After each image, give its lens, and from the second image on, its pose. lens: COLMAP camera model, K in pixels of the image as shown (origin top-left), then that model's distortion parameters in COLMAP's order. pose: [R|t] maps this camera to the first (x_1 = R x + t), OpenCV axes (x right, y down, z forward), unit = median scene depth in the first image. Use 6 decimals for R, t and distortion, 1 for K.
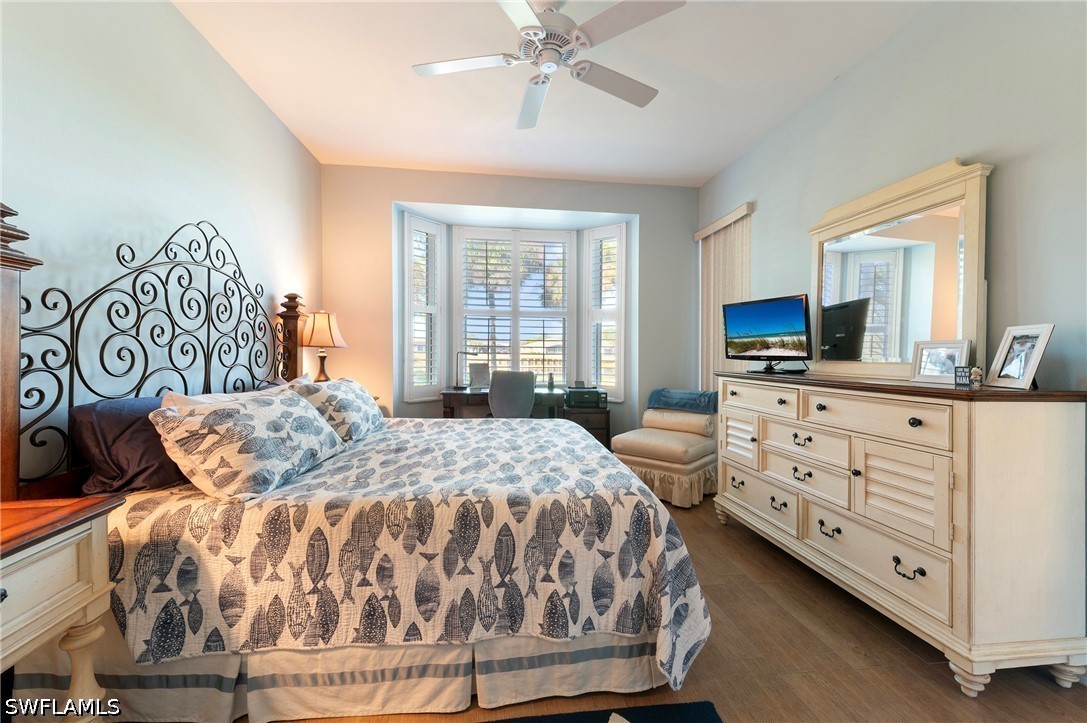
lens RADIAL K [[448.2, 0, 543.5], [0, 448.2, 361.5], [0, 0, 1]] dist [0.017308, 0.000082]
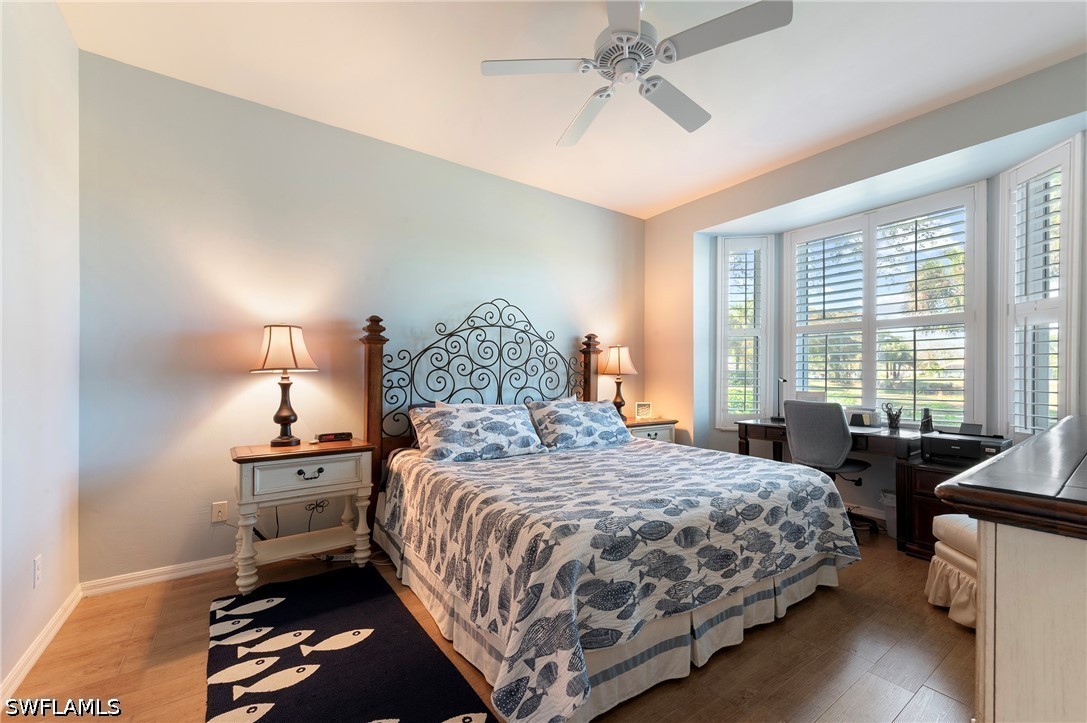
lens RADIAL K [[445.2, 0, 544.9], [0, 445.2, 382.9], [0, 0, 1]] dist [0.017441, 0.000078]
pose [[0.470939, 0.001969, -0.882164, 0.916204], [-0.014322, 0.999883, -0.005414, -0.000419], [0.882050, 0.015184, 0.470912, 0.486381]]
